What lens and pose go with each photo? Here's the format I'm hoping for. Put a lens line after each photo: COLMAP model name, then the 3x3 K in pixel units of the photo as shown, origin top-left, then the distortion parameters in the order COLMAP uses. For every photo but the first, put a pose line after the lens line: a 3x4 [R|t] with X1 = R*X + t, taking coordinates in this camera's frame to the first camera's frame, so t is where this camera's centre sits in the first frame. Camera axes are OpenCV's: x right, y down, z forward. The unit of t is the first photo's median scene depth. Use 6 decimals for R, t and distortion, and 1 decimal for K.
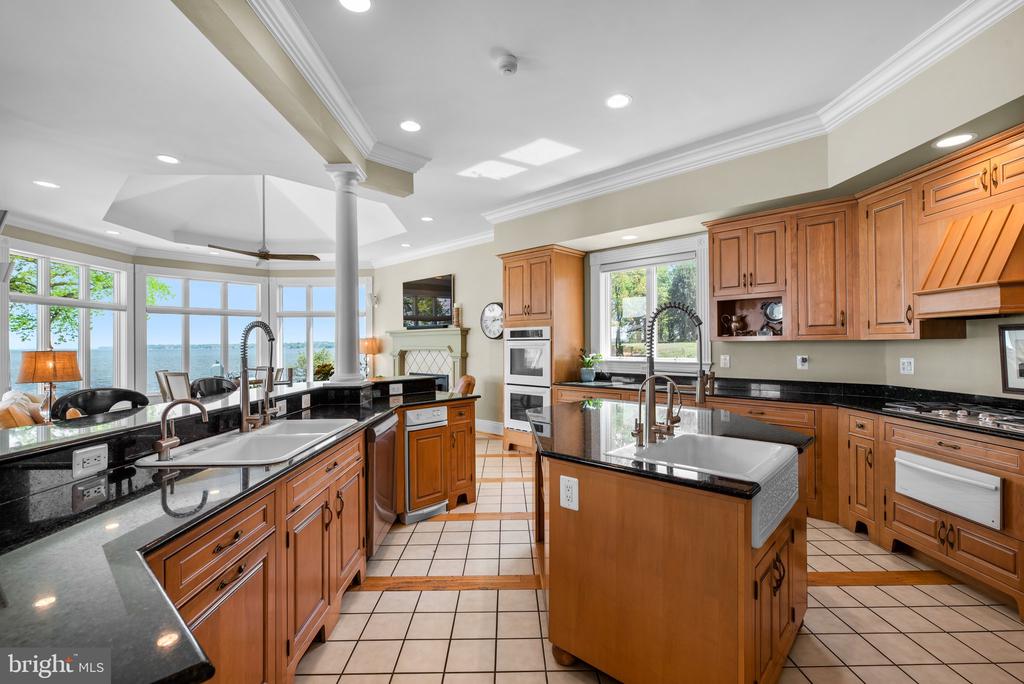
lens RADIAL K [[467.6, 0, 512.0], [0, 467.6, 342.0], [0, 0, 1]] dist [-0.000799, -0.000152]
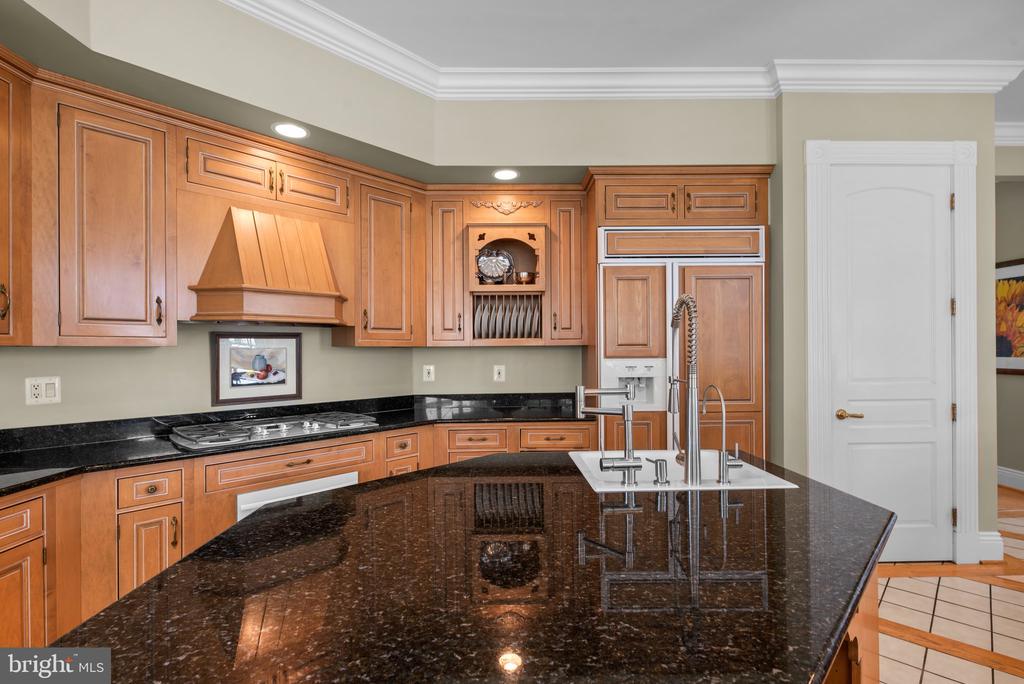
lens RADIAL K [[485.7, 0, 512.0], [0, 485.7, 342.0], [0, 0, 1]] dist [0.000623, -0.000073]
pose [[-0.705978, 0.019004, 0.707979, -0.030470], [0.008811, 0.999798, -0.018052, 0.006084], [-0.708179, -0.006506, -0.706003, 1.267438]]
